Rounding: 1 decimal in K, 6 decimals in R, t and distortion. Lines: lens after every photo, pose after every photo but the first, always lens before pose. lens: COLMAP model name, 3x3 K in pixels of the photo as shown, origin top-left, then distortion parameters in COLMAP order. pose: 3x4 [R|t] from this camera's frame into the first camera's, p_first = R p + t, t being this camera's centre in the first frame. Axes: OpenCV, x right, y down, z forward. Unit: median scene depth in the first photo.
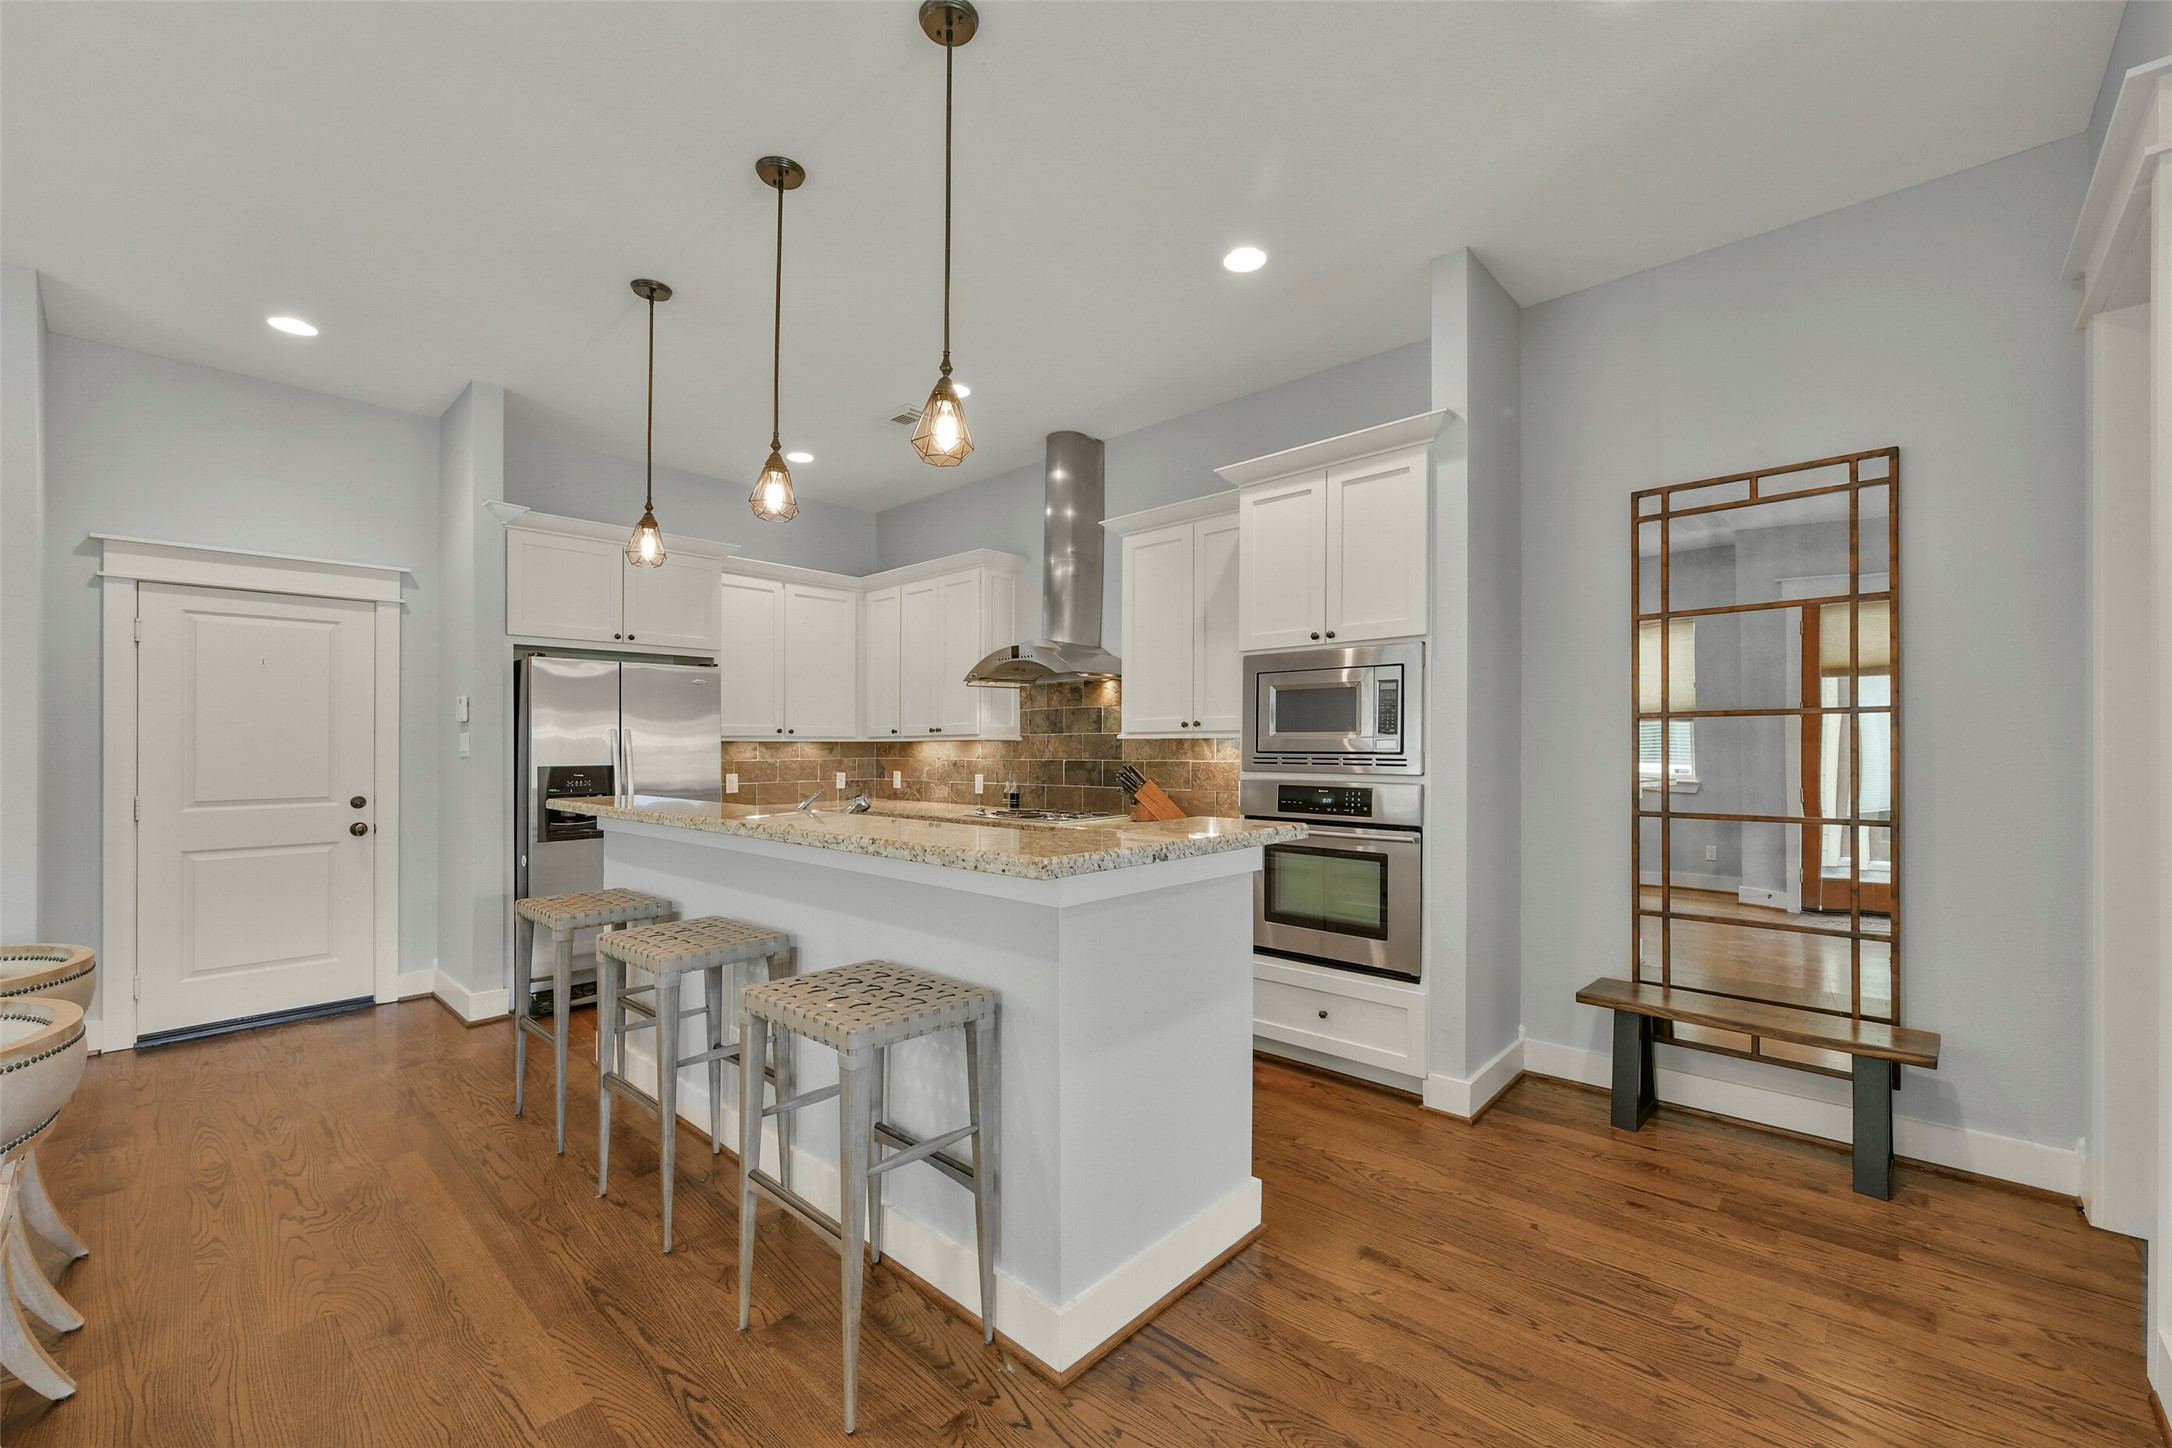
lens RADIAL K [[872.6, 0, 1083.8], [0, 872.6, 743.2], [0, 0, 1]] dist [-0.002789, 0.000821]
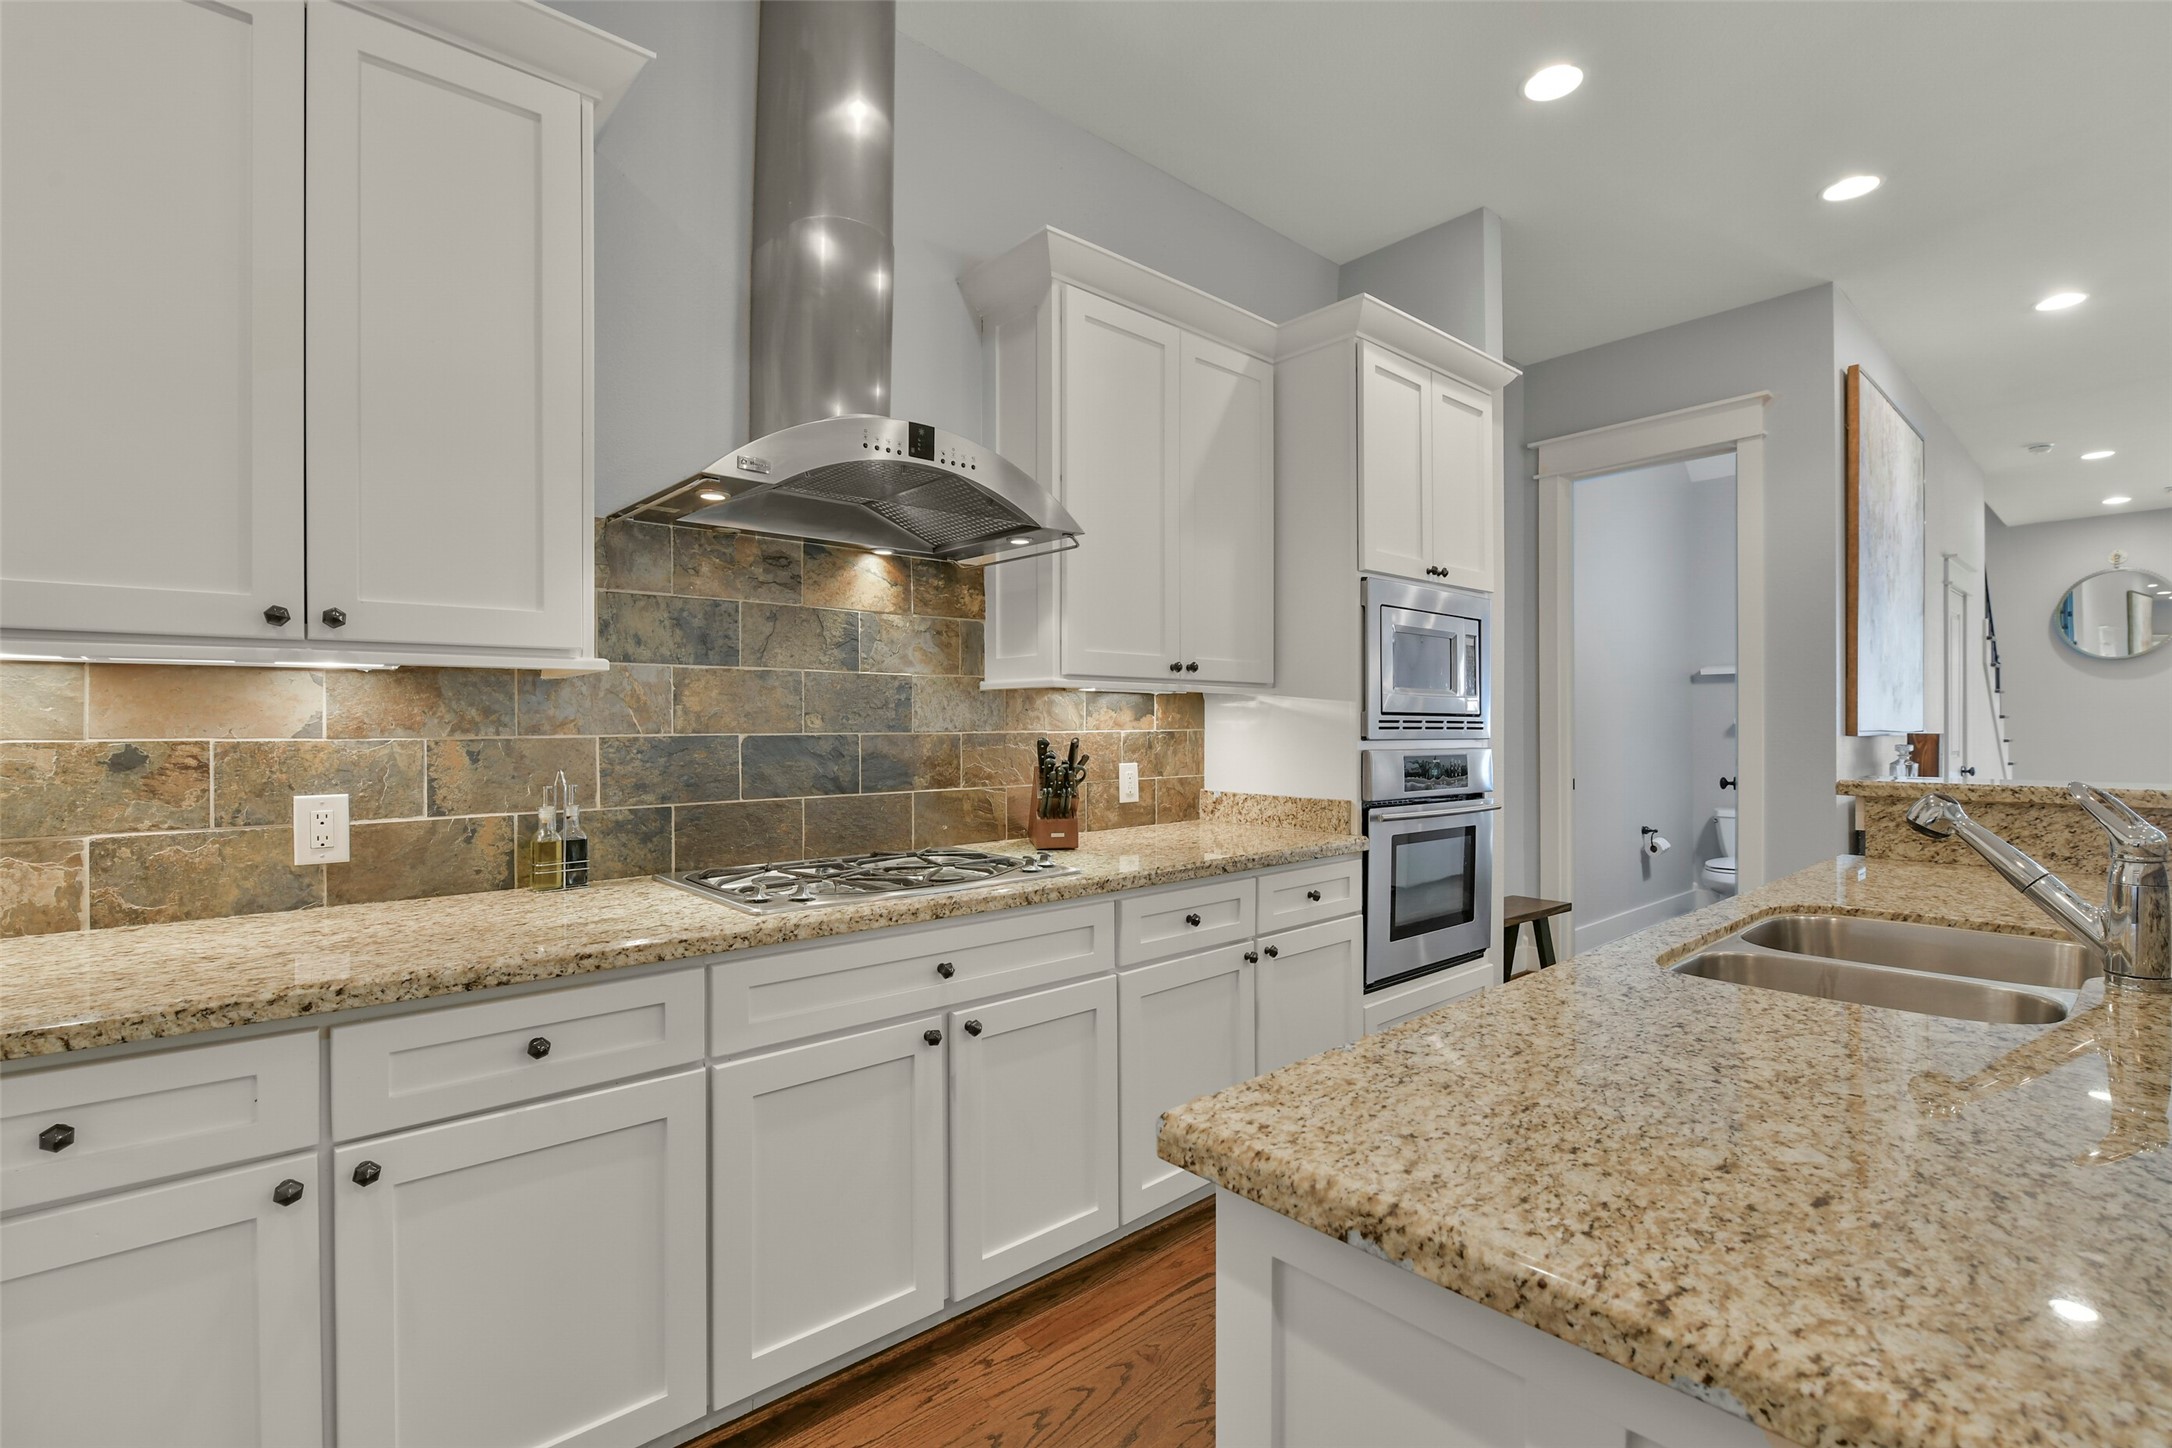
lens RADIAL K [[991.9, 0, 1137.2], [0, 991.9, 730.5], [0, 0, 1]] dist [-0.001363, -0.000007]
pose [[0.087756, 0.002983, 0.996138, -0.654216], [0.001065, 0.999995, -0.003088, 0.027701], [-0.996141, 0.001332, 0.087752, 1.152180]]
